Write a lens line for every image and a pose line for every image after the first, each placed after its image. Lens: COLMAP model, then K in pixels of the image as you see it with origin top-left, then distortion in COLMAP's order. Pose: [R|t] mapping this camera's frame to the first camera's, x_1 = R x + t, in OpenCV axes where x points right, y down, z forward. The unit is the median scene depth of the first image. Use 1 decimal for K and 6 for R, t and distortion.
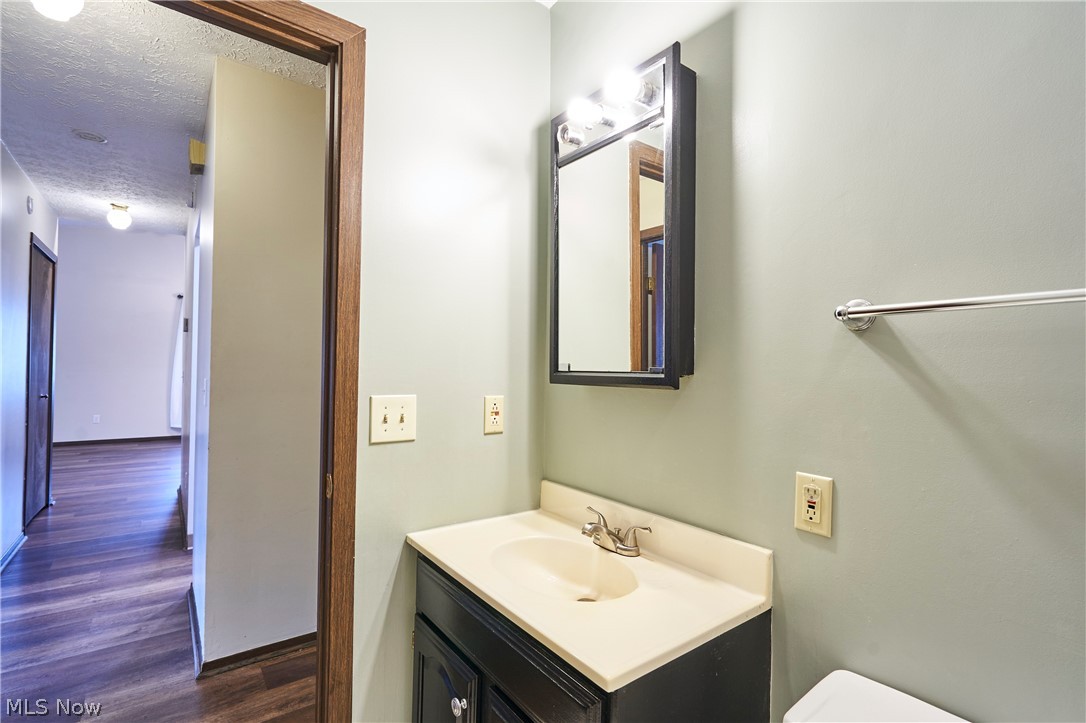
lens RADIAL K [[503.5, 0, 547.8], [0, 503.5, 363.1], [0, 0, 1]] dist [-0.003035, 0.002308]
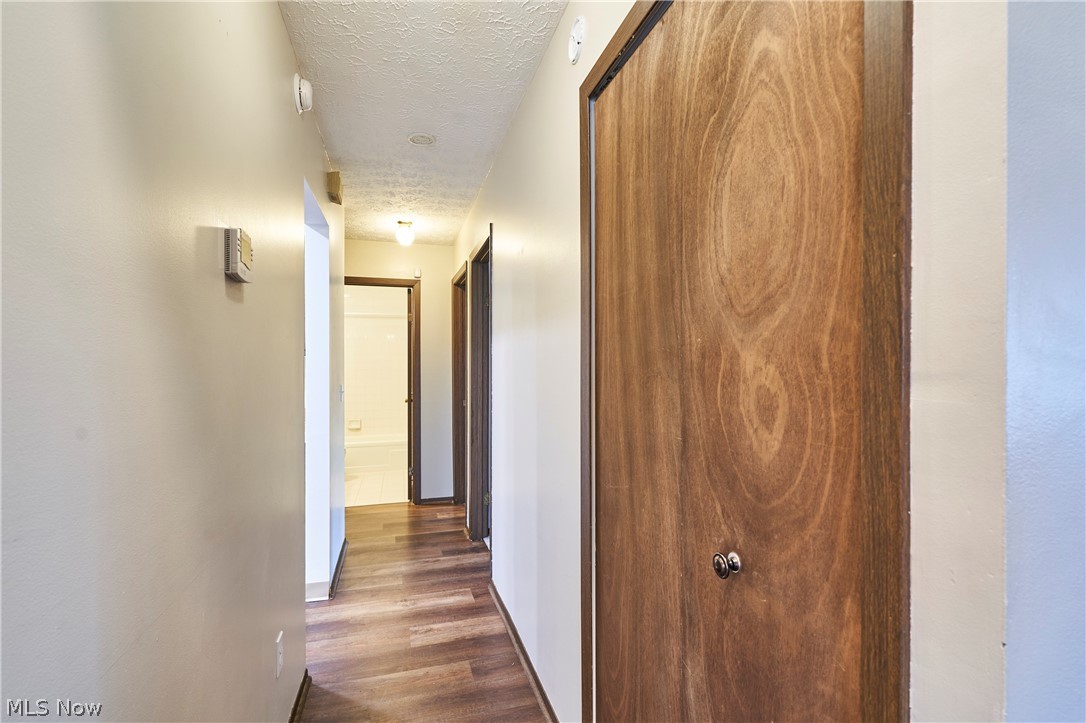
lens RADIAL K [[503.5, 0, 543.0], [0, 503.5, 365.8], [0, 0, 1]] dist [-0.003035, 0.002308]
pose [[-0.933732, -0.019677, 0.357432, -1.543575], [-0.023139, 0.999718, -0.005412, -0.023405], [-0.357225, -0.013324, -0.933923, 1.897569]]
